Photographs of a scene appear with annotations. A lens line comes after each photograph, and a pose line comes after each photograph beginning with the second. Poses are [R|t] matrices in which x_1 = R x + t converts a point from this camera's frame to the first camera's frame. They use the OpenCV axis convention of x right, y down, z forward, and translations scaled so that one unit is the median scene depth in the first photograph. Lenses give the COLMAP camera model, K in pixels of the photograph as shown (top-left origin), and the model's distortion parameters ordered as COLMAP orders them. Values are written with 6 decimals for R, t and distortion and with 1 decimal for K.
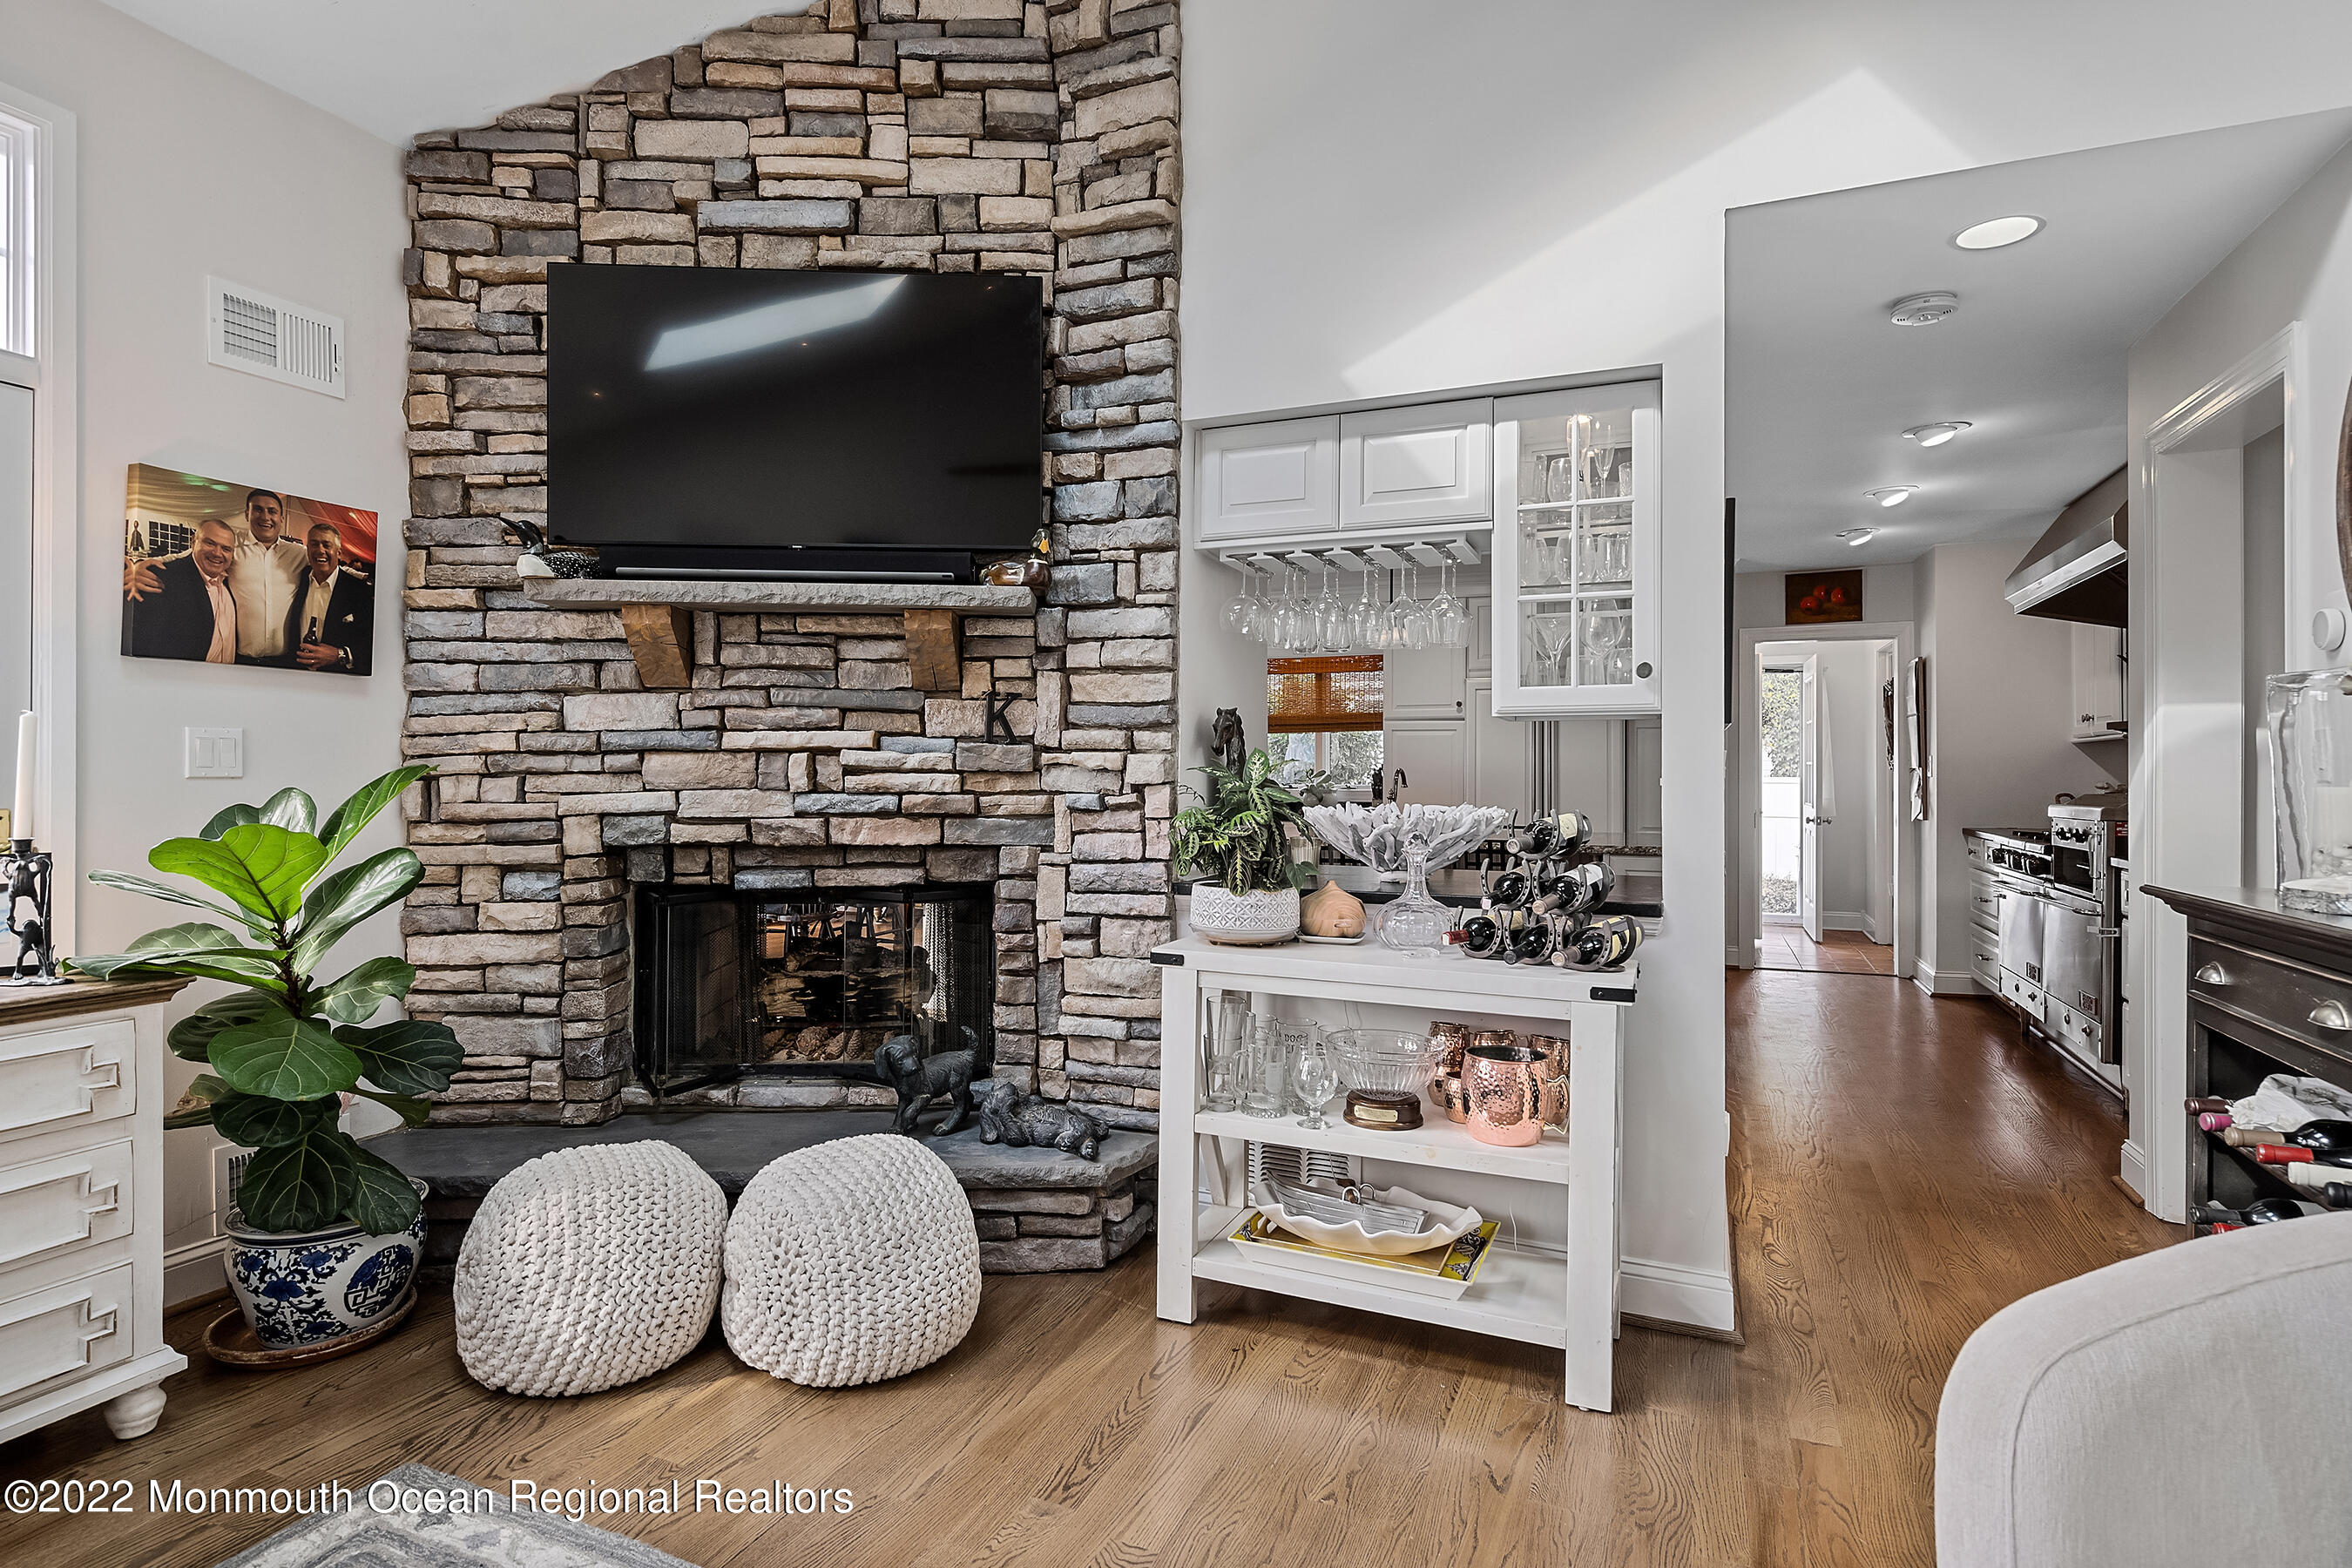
lens RADIAL K [[1199.9, 0, 1153.1], [0, 1199.9, 779.4], [0, 0, 1]] dist [-0.002979, 0.002638]
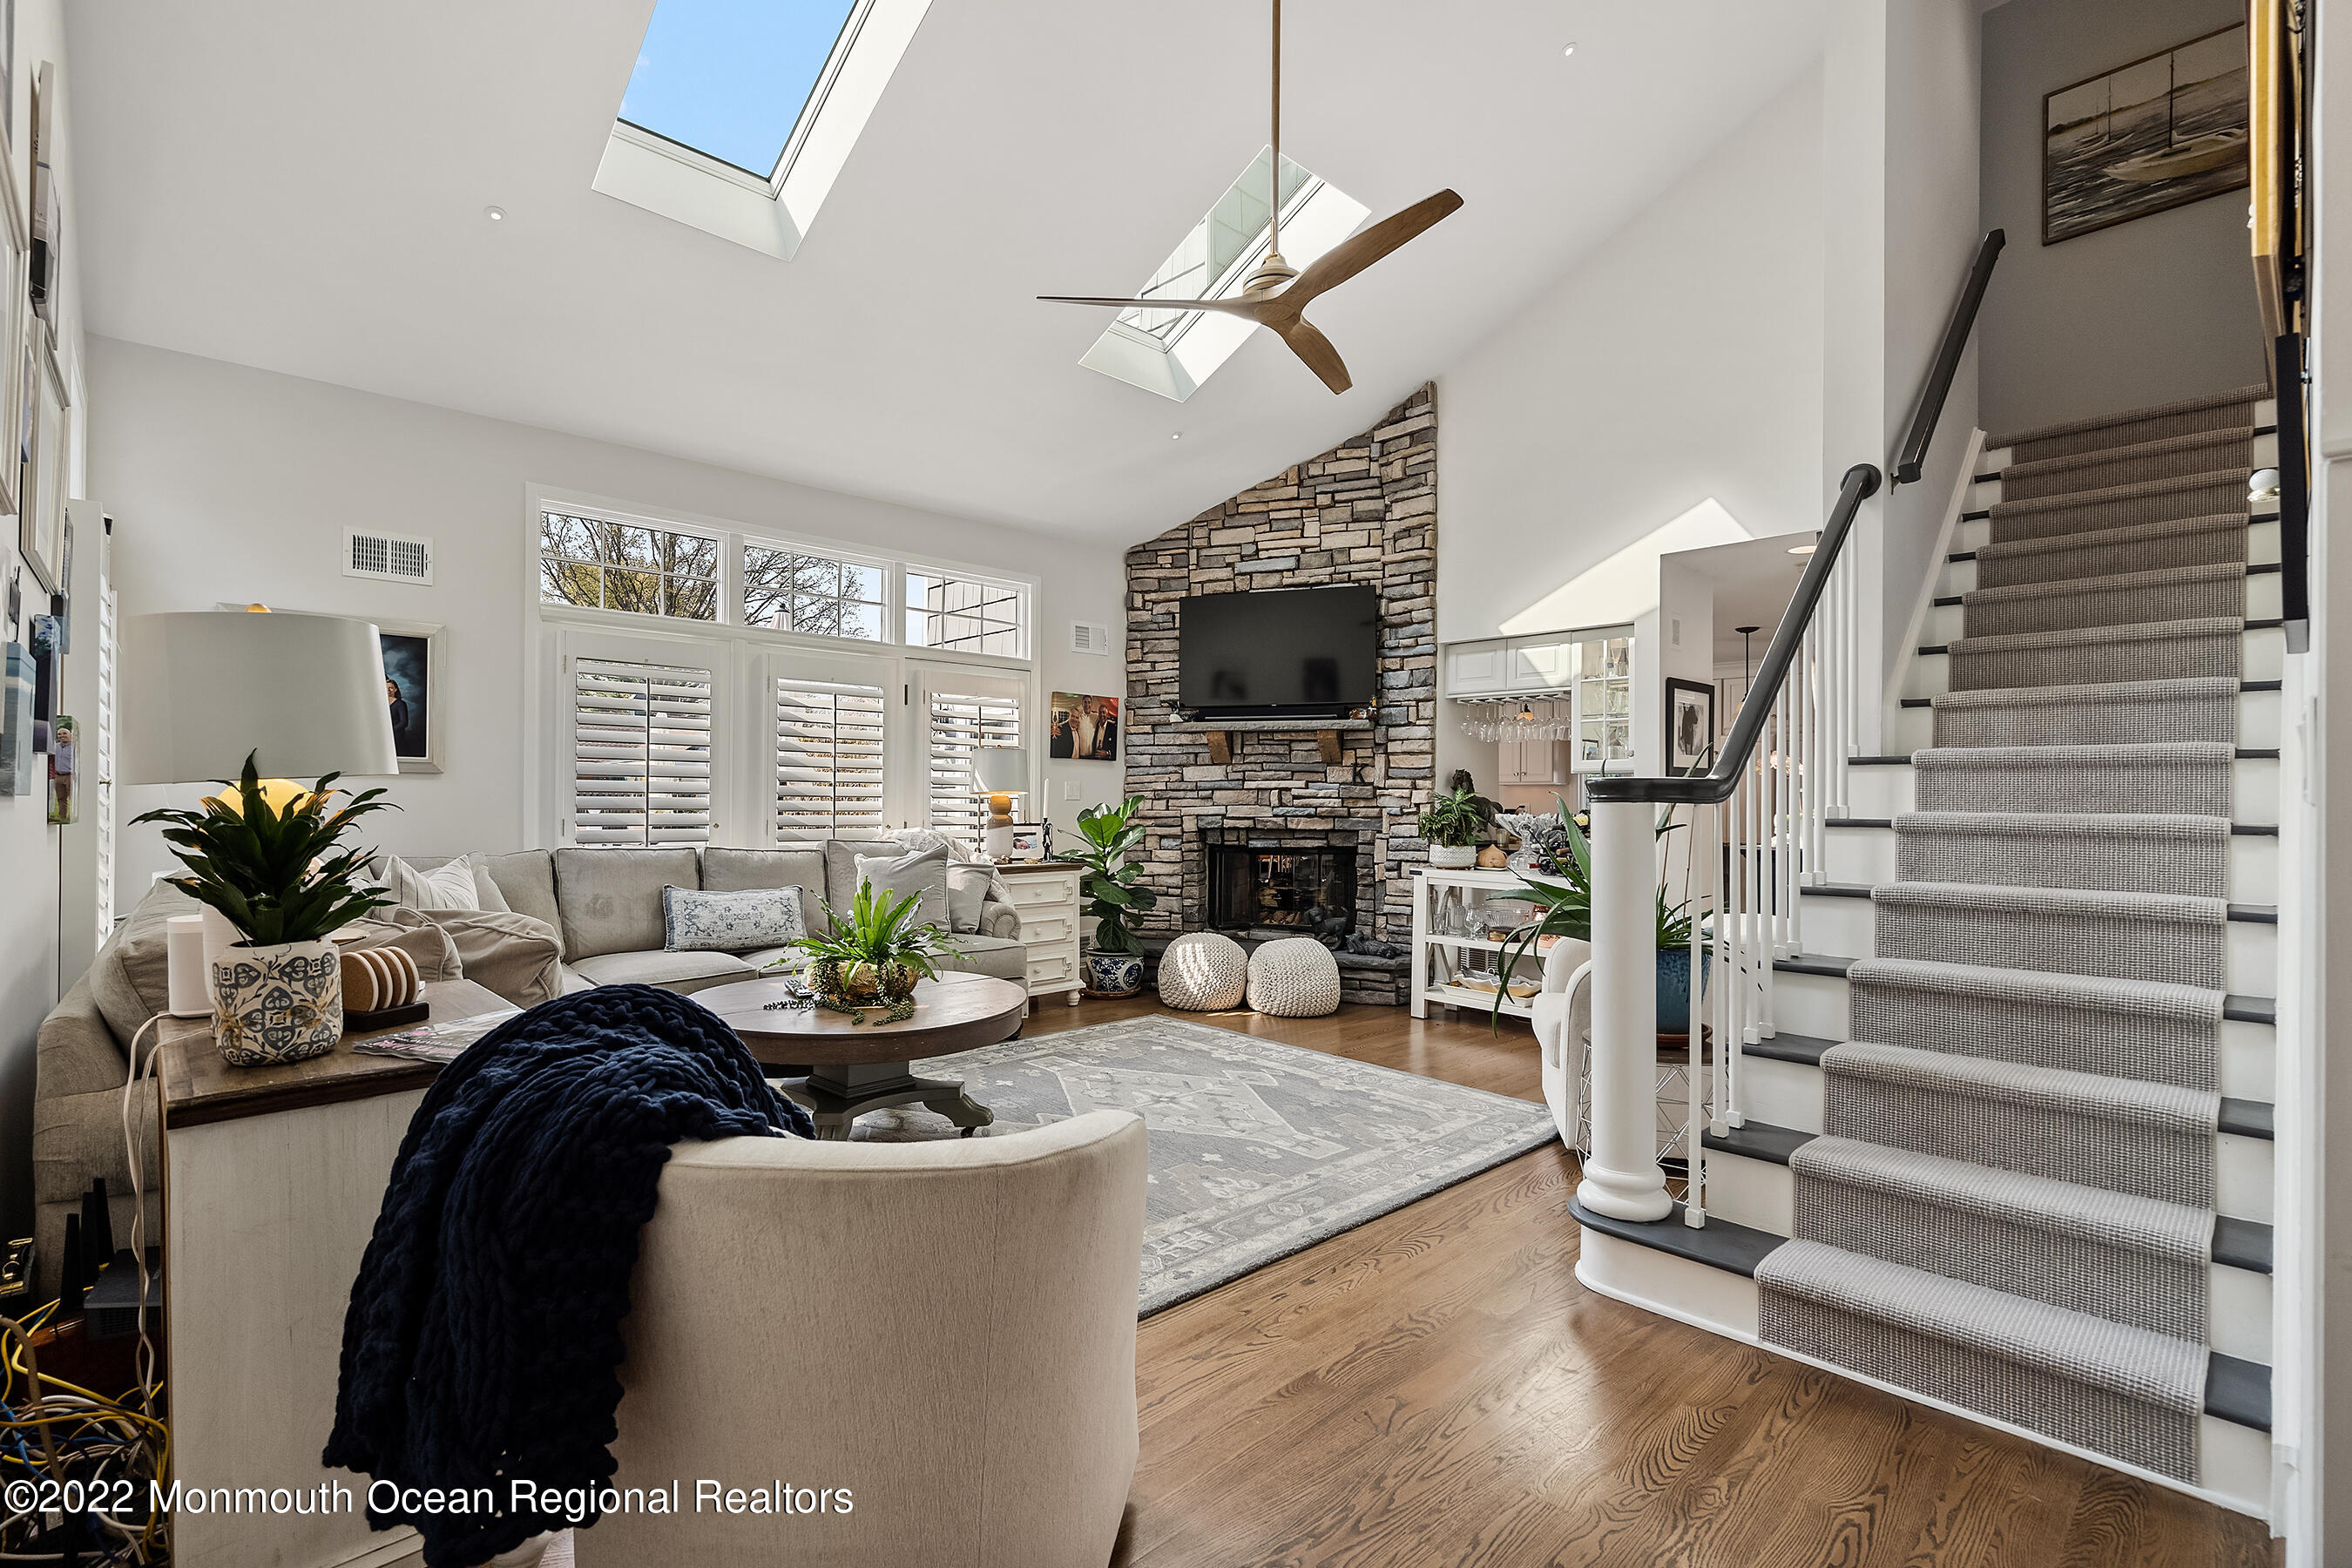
lens RADIAL K [[1101.9, 0, 1176.0], [0, 1101.9, 791.7], [0, 0, 1]] dist [0.001391, 0.001460]
pose [[0.927645, -0.001545, -0.373459, 0.345989], [-0.003404, 0.999915, -0.012591, 0.009670], [0.373447, 0.012951, 0.927561, -1.121358]]
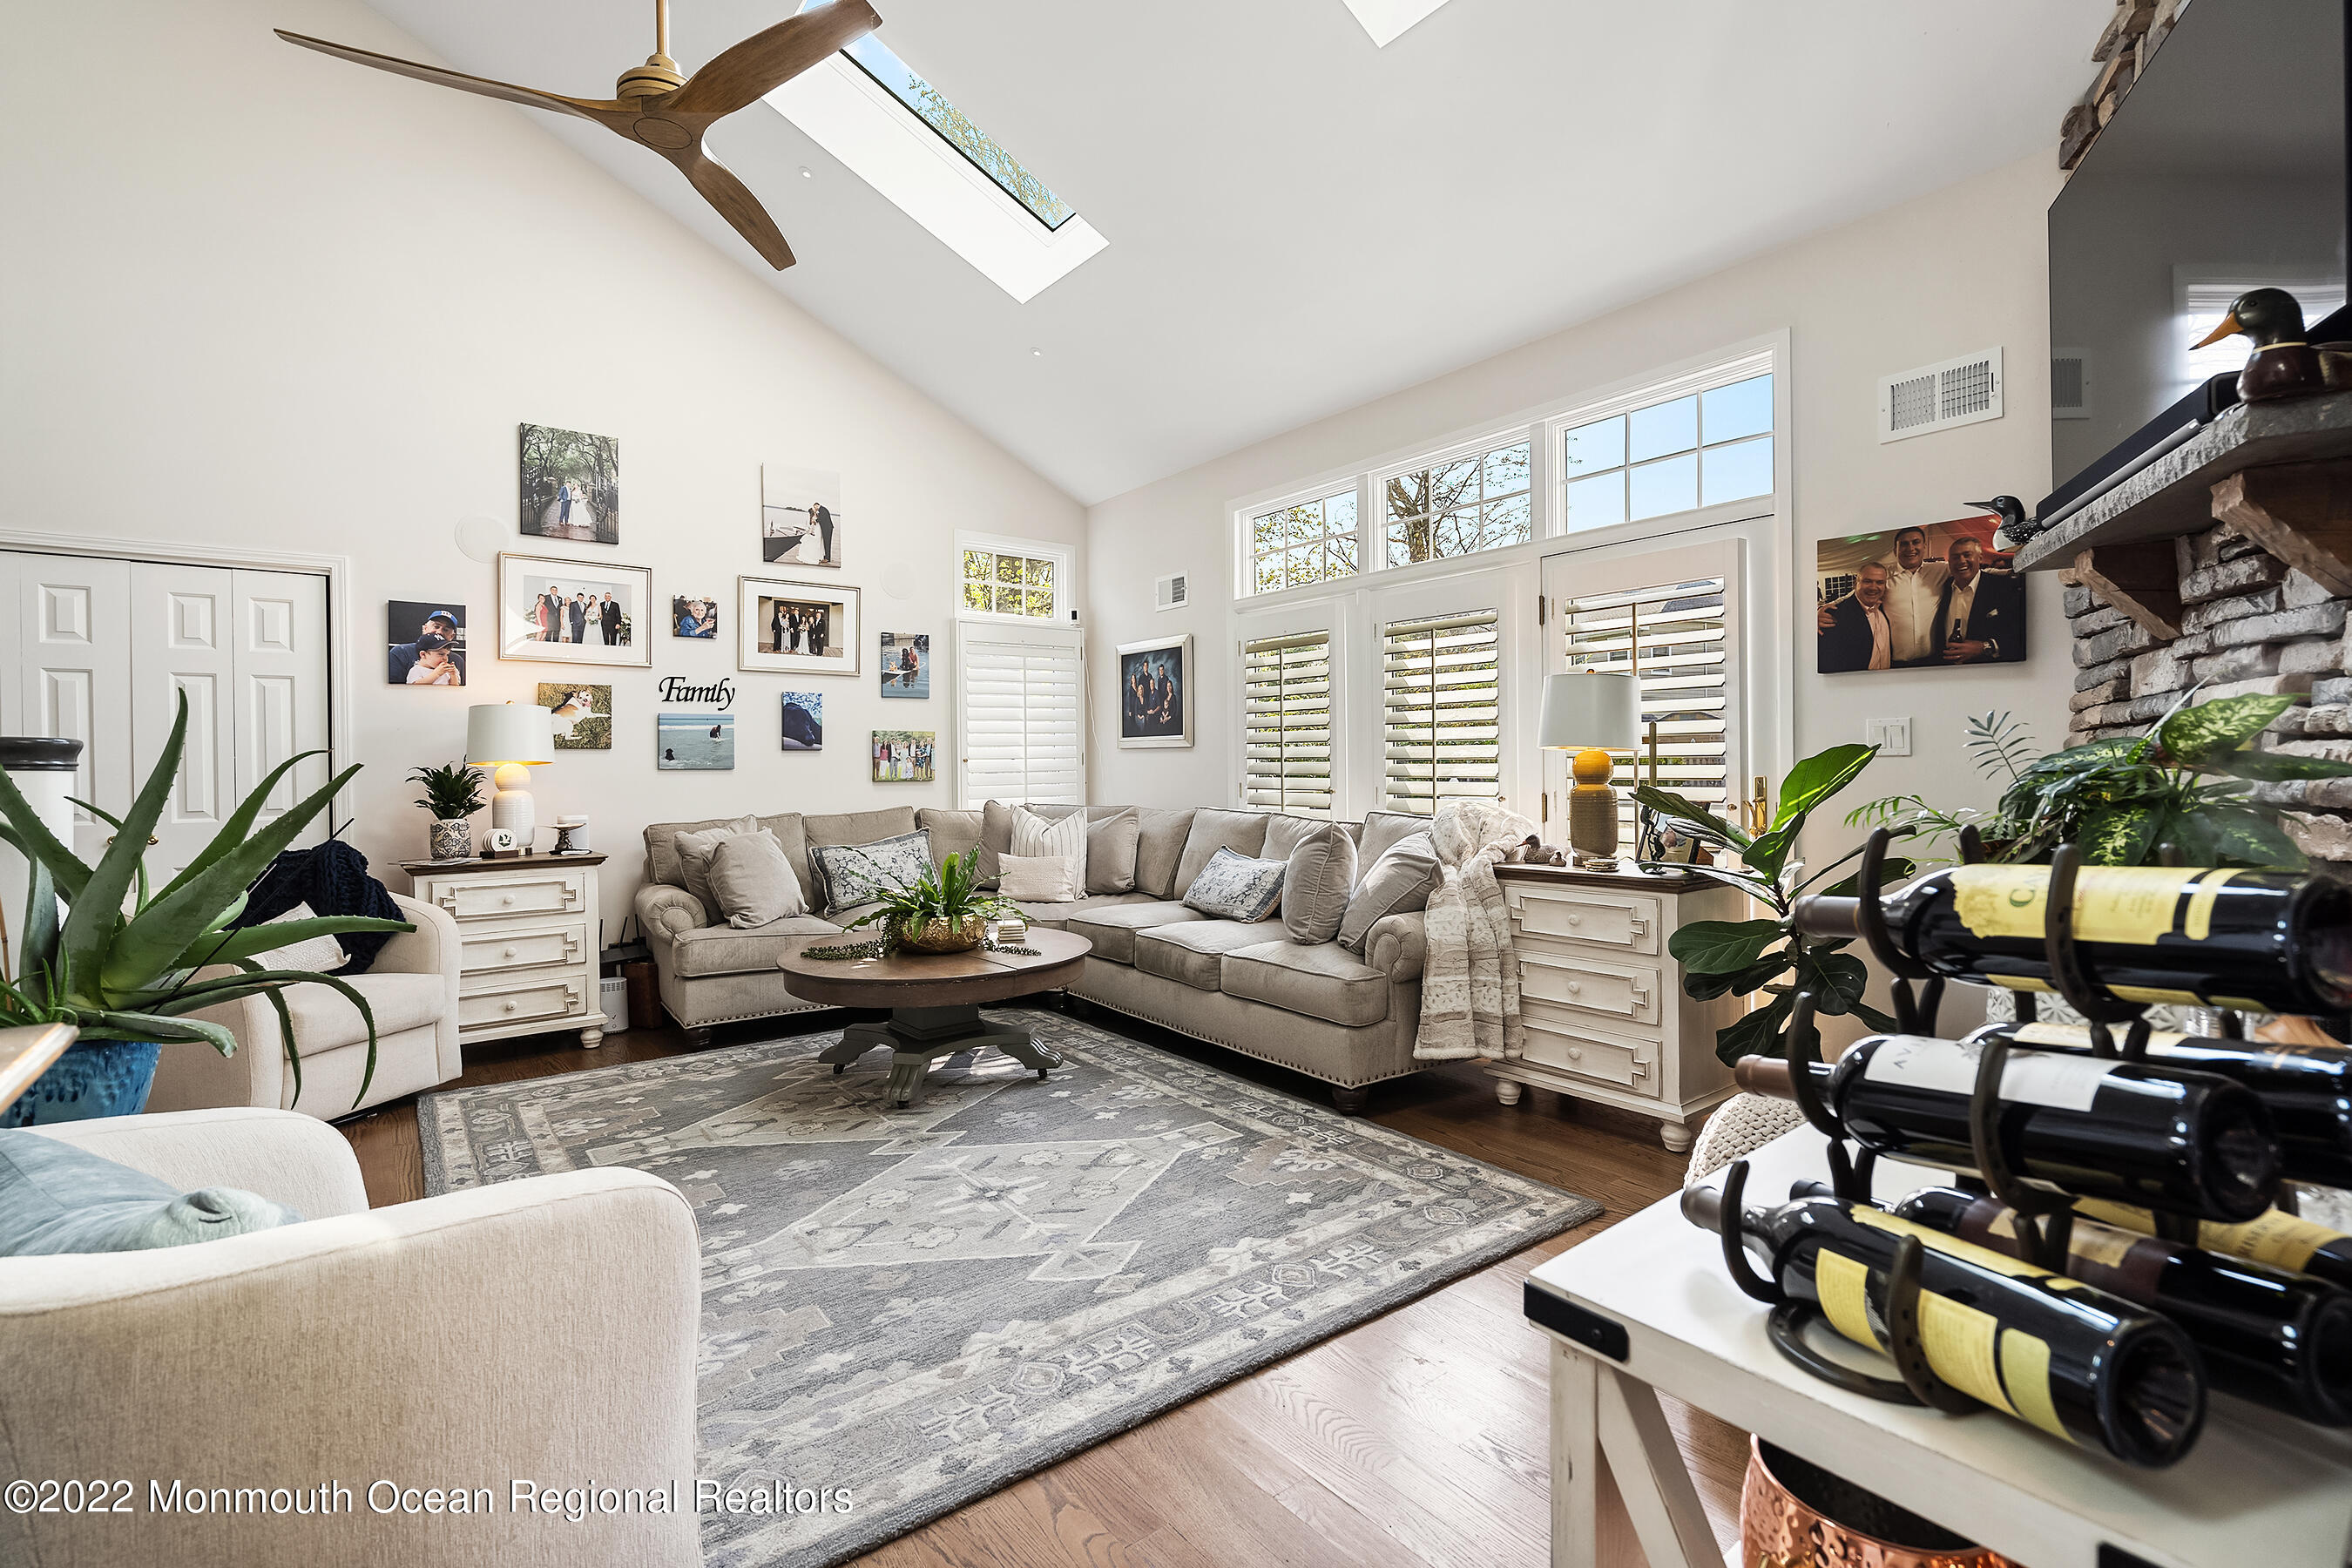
lens RADIAL K [[1101.9, 0, 1168.4], [0, 1101.9, 736.8], [0, 0, 1]] dist [0.001391, 0.001460]
pose [[-0.503628, -0.019691, -0.863696, 0.579434], [0.004916, 0.999659, -0.025658, 0.004313], [0.863907, -0.017168, -0.503359, 0.806847]]
